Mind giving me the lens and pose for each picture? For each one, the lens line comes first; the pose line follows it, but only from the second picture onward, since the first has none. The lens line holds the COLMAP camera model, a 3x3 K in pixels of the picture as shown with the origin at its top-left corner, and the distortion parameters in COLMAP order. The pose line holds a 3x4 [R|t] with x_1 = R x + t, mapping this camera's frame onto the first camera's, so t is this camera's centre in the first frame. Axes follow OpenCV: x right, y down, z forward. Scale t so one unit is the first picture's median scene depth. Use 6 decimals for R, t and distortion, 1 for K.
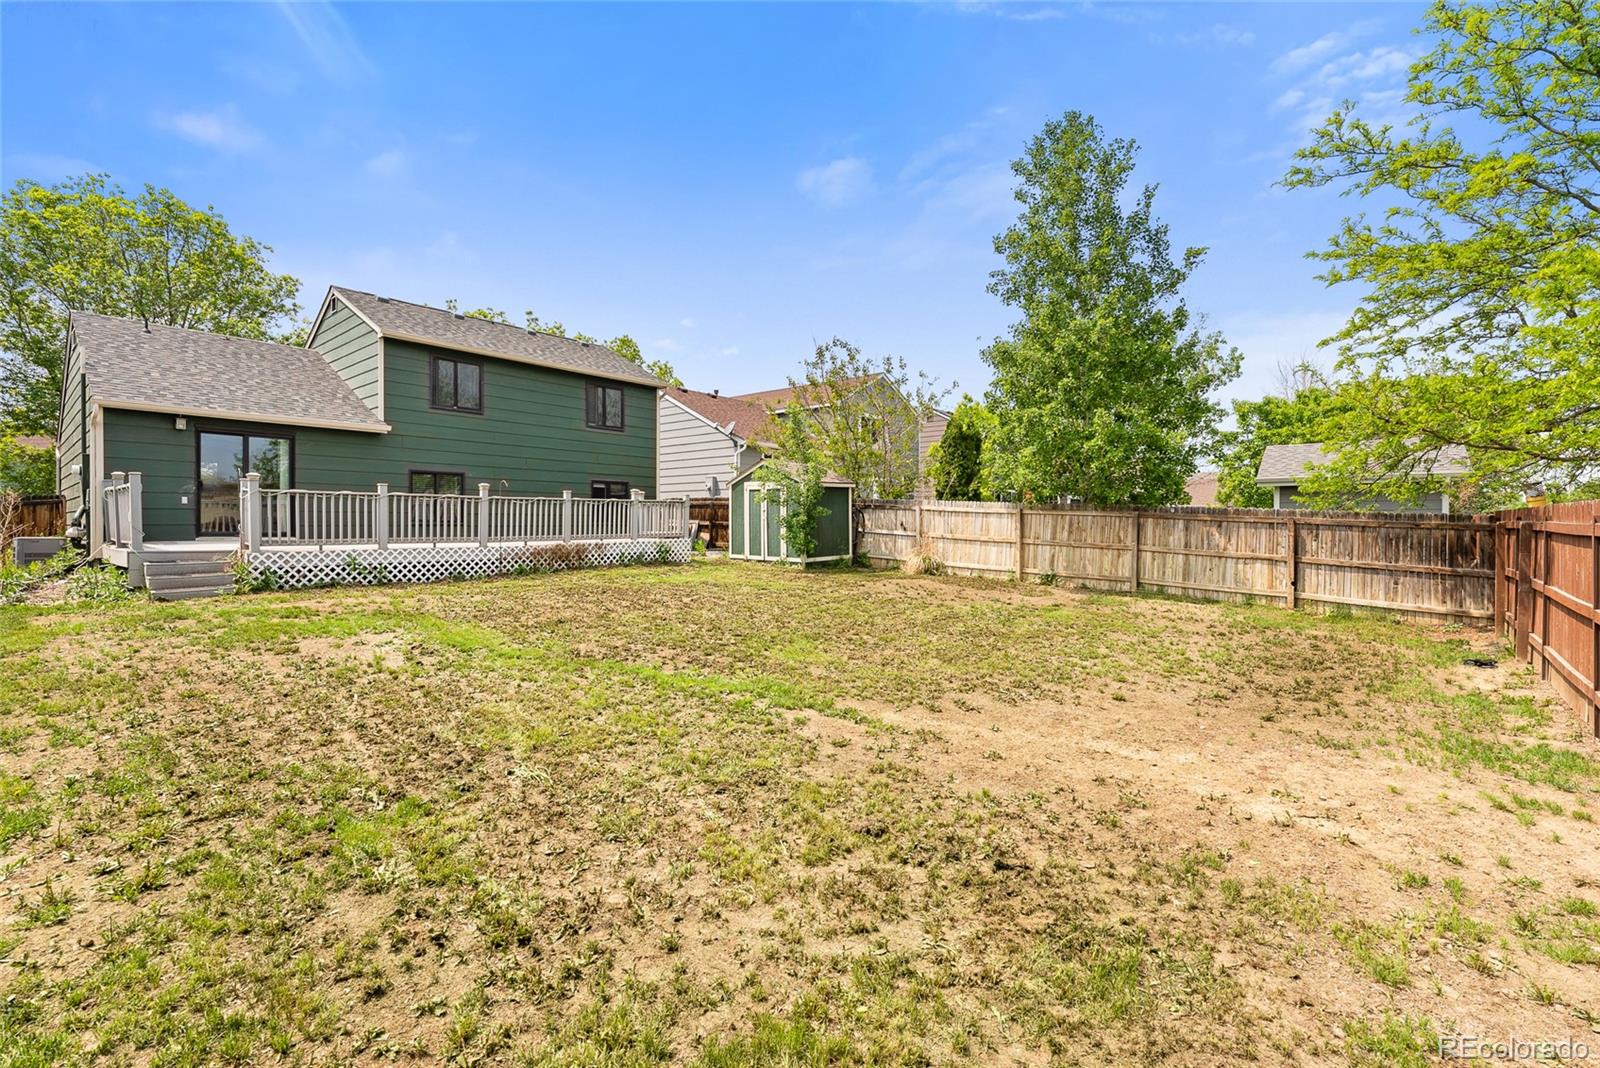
lens RADIAL K [[683.4, 0, 795.4], [0, 683.4, 530.3], [0, 0, 1]] dist [-0.003546, -0.000386]
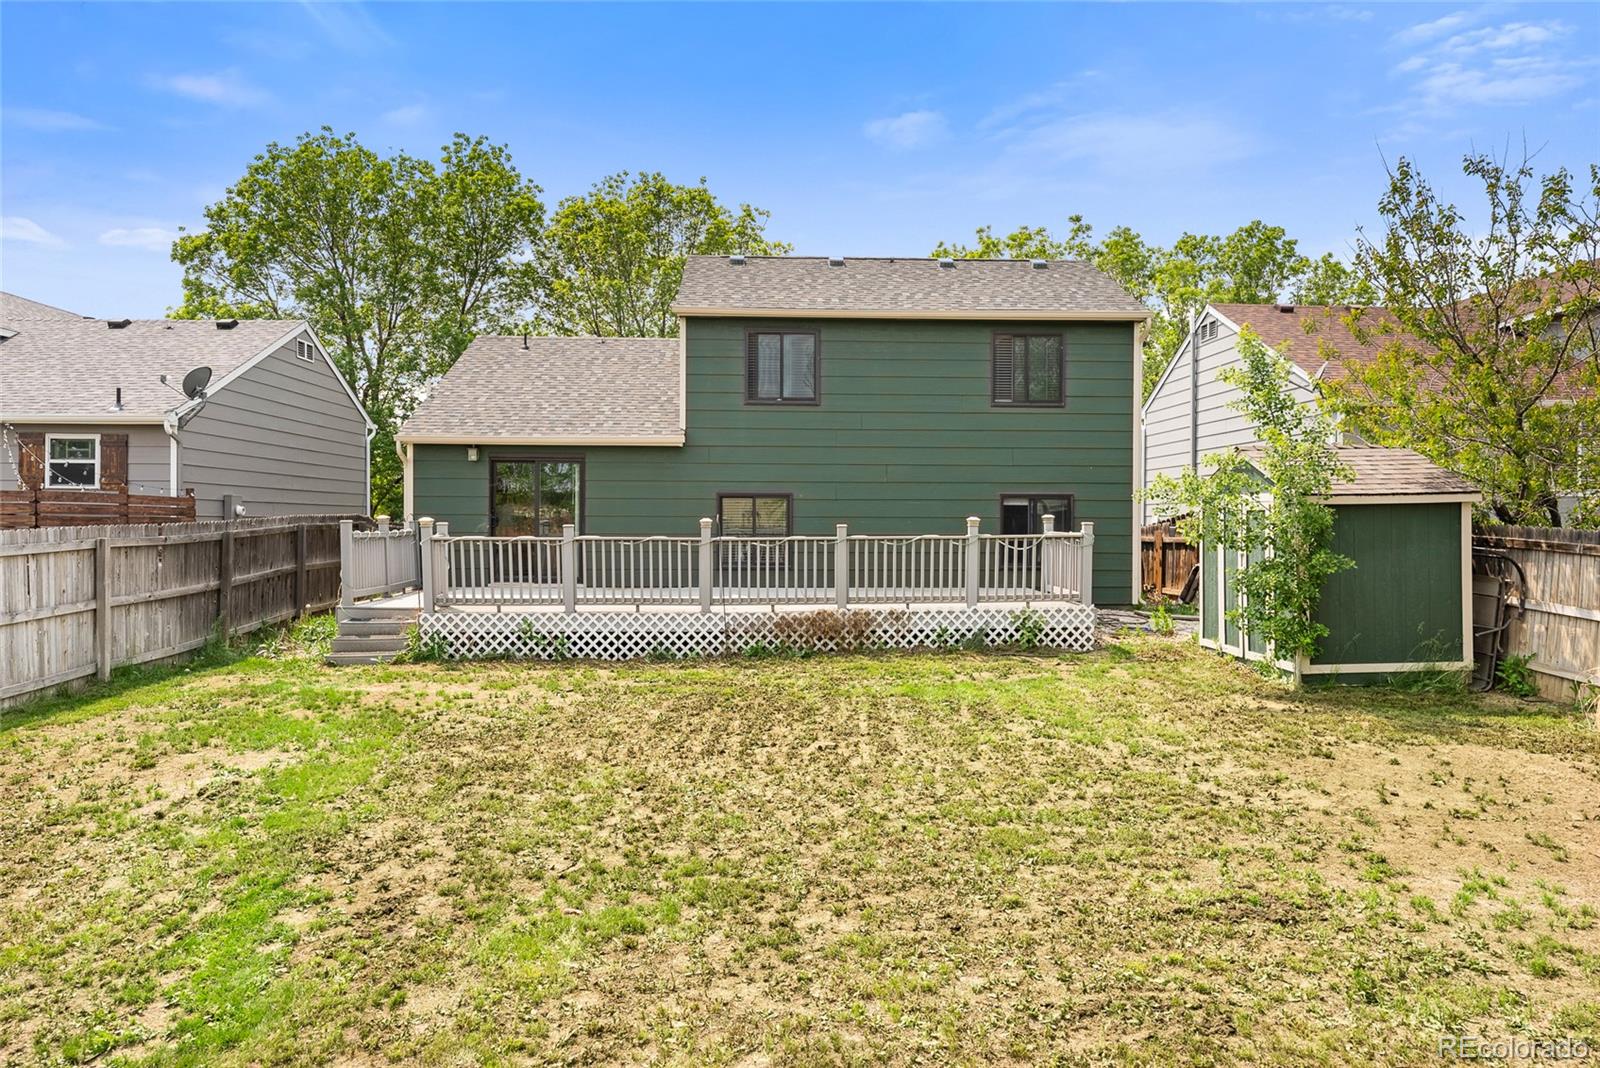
lens RADIAL K [[1052.4, 0, 799.6], [0, 1052.4, 530.8], [0, 0, 1]] dist [0.008987, 0.001522]
pose [[0.692252, 0.000218, -0.721656, 0.367310], [-0.007767, 0.999944, -0.007149, -0.050780], [0.721614, 0.010555, 0.692215, 0.355864]]
